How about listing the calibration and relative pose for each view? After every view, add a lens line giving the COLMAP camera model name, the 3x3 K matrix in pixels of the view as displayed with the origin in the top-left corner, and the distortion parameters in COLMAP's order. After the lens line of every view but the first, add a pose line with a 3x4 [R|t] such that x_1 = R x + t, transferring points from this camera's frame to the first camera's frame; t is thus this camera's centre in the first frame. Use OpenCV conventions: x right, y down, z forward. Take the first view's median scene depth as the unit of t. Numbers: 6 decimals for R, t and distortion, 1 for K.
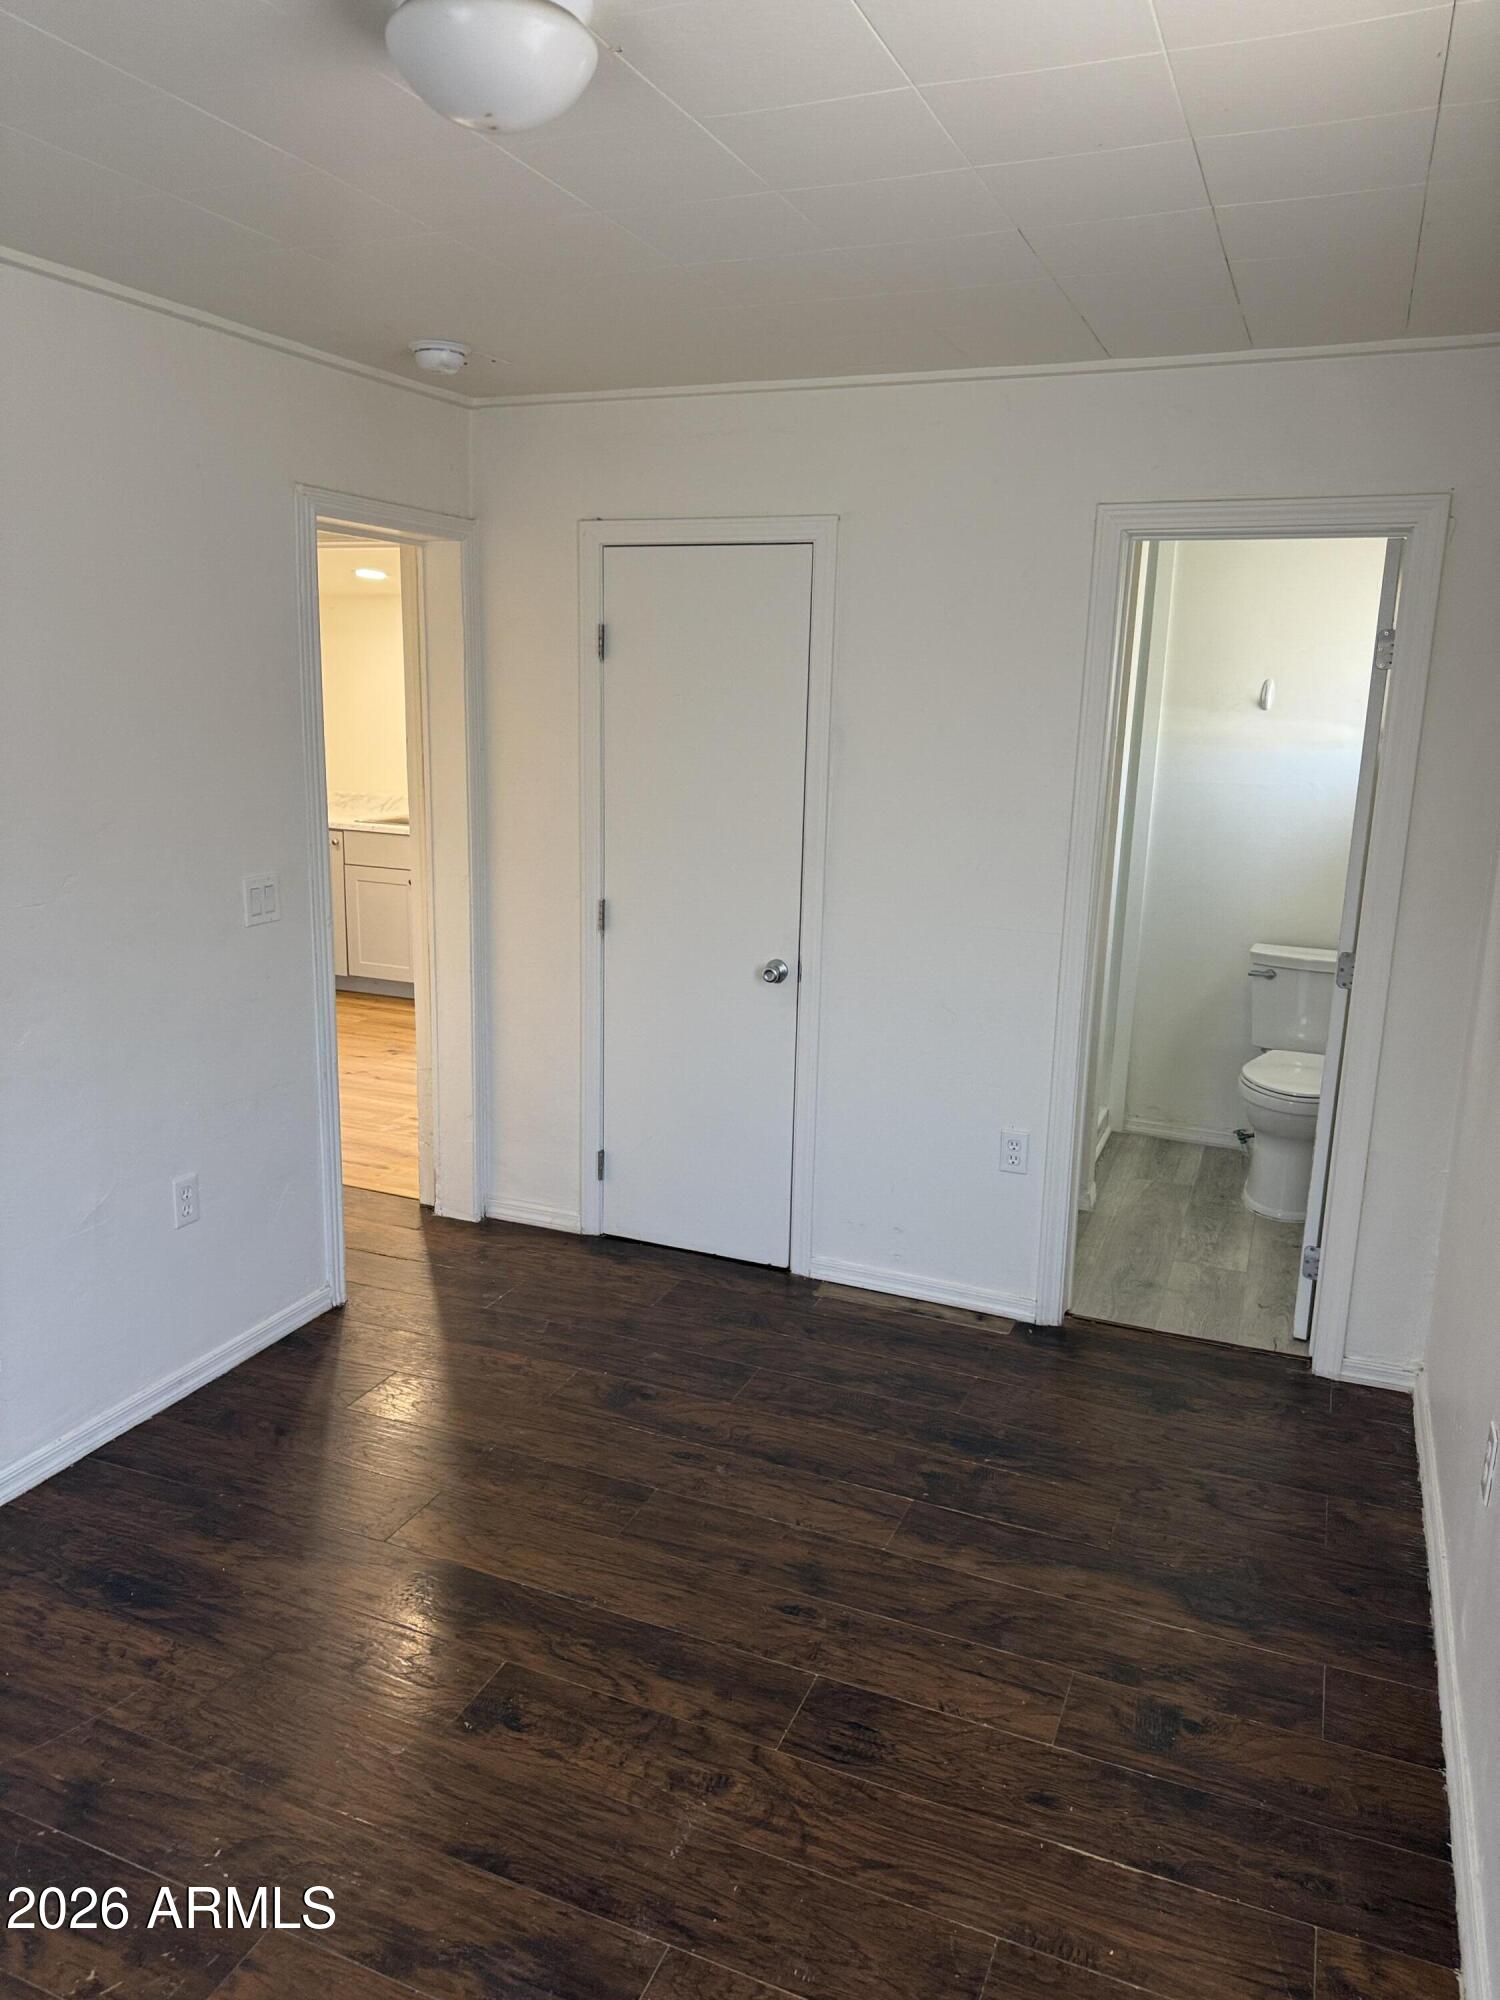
lens RADIAL K [[1410.9, 0, 732.2], [0, 1410.9, 998.6], [0, 0, 1]] dist [0.056922, -0.001961]
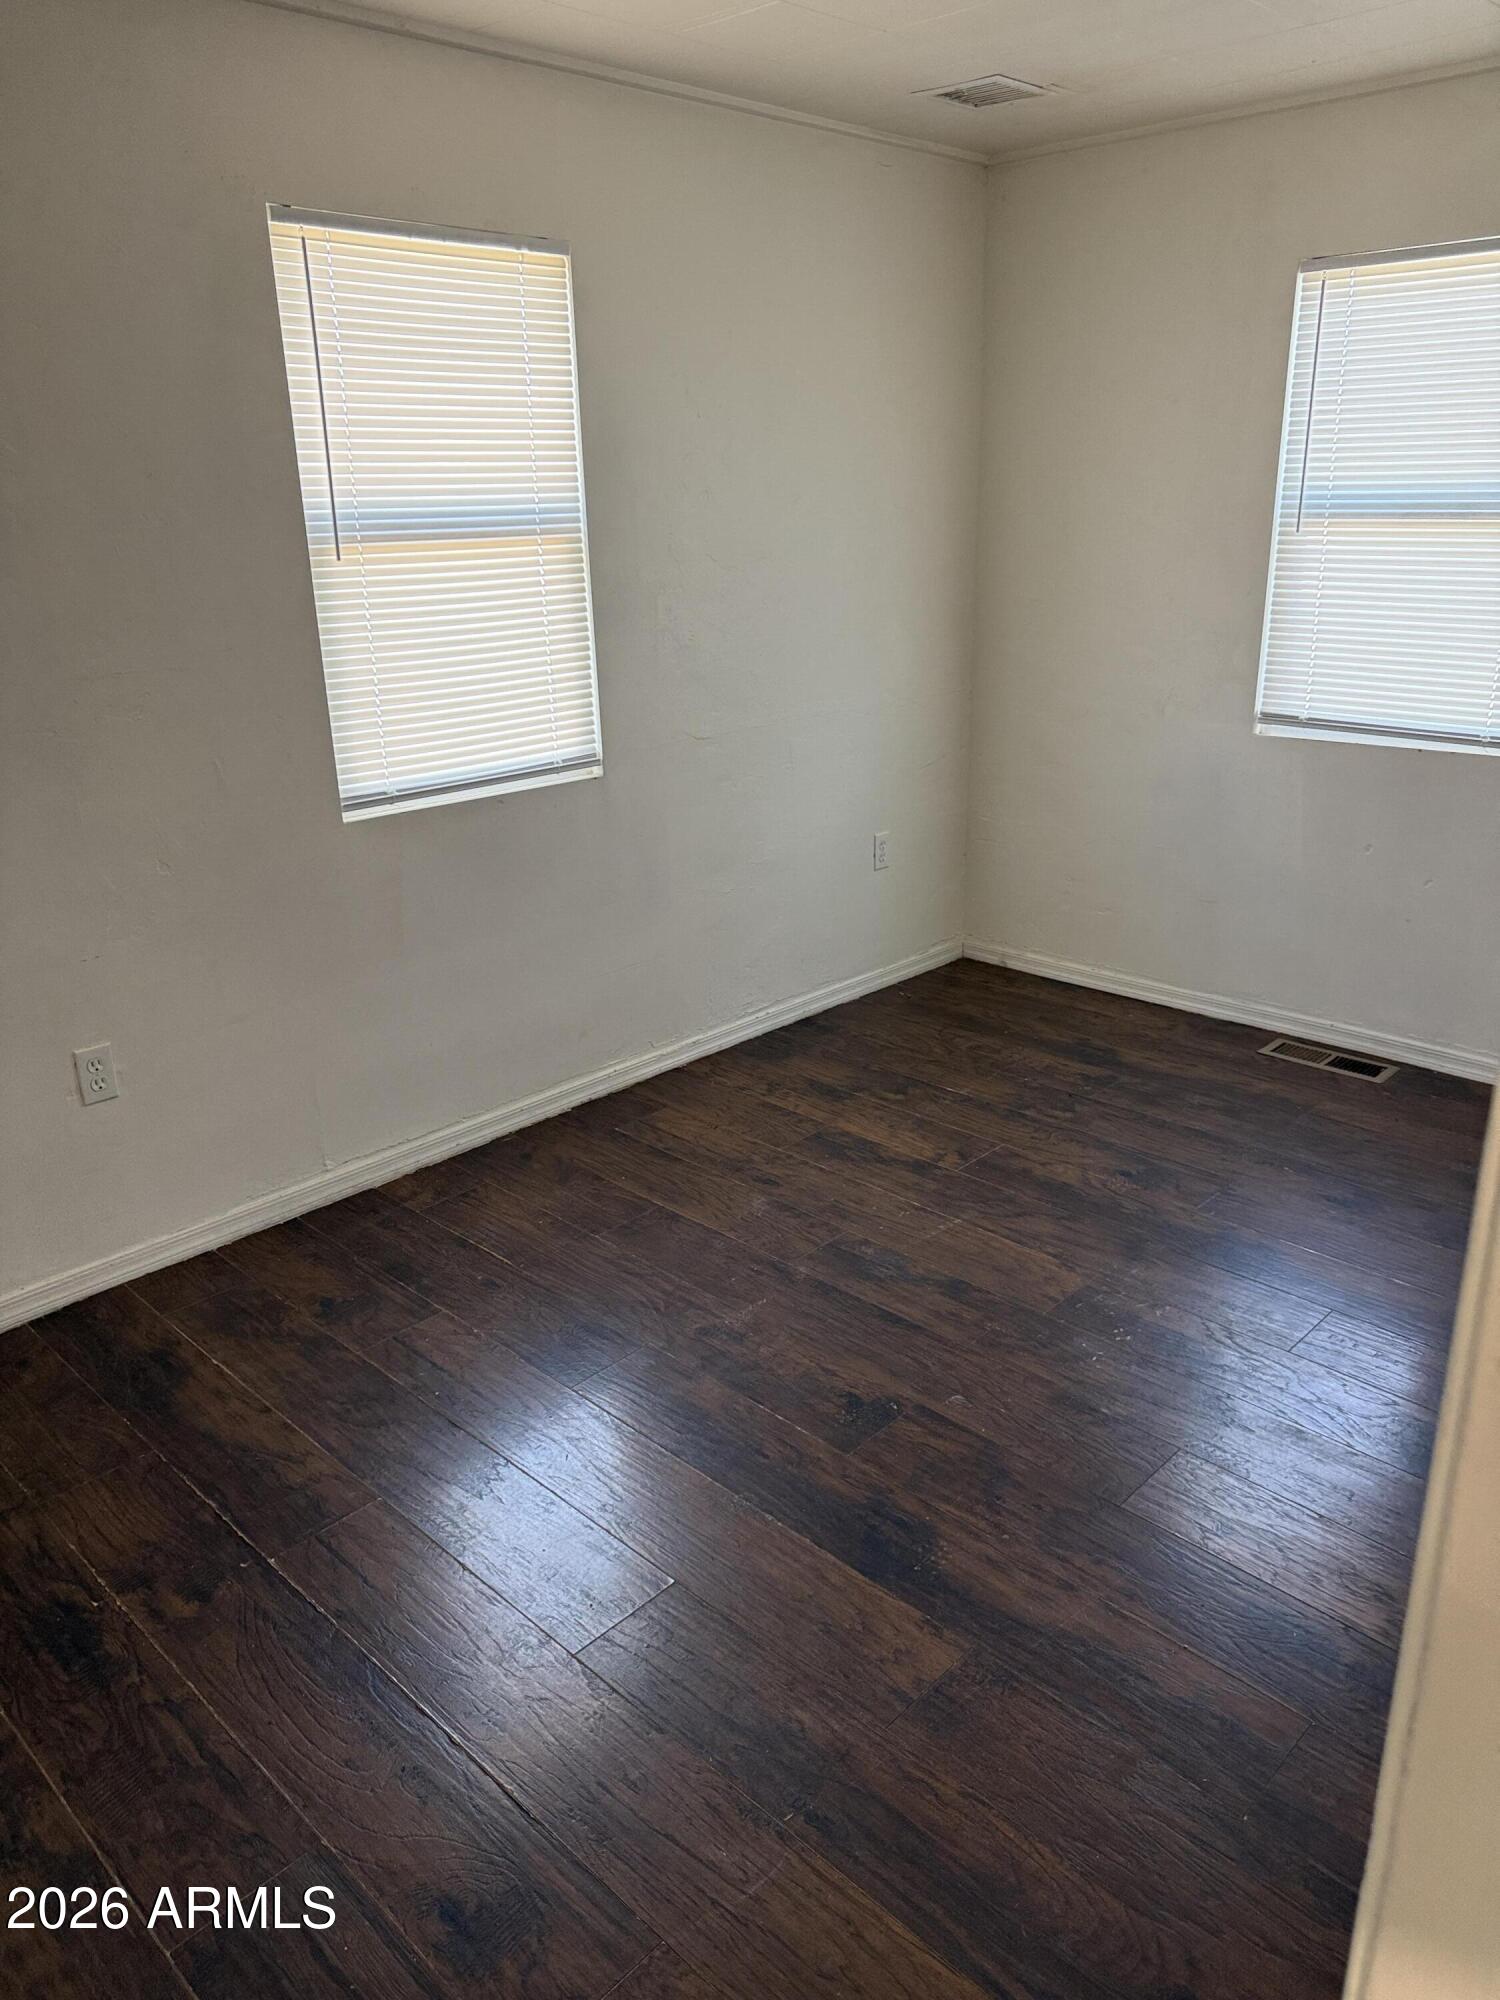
lens RADIAL K [[1410.9, 0, 748.9], [0, 1410.9, 999.6], [0, 0, 1]] dist [0.056922, -0.001961]
pose [[-0.930657, -0.126188, 0.343445, -0.193275], [0.080537, 0.844982, 0.528696, -0.158806], [-0.356920, 0.519695, -0.776225, 0.802212]]
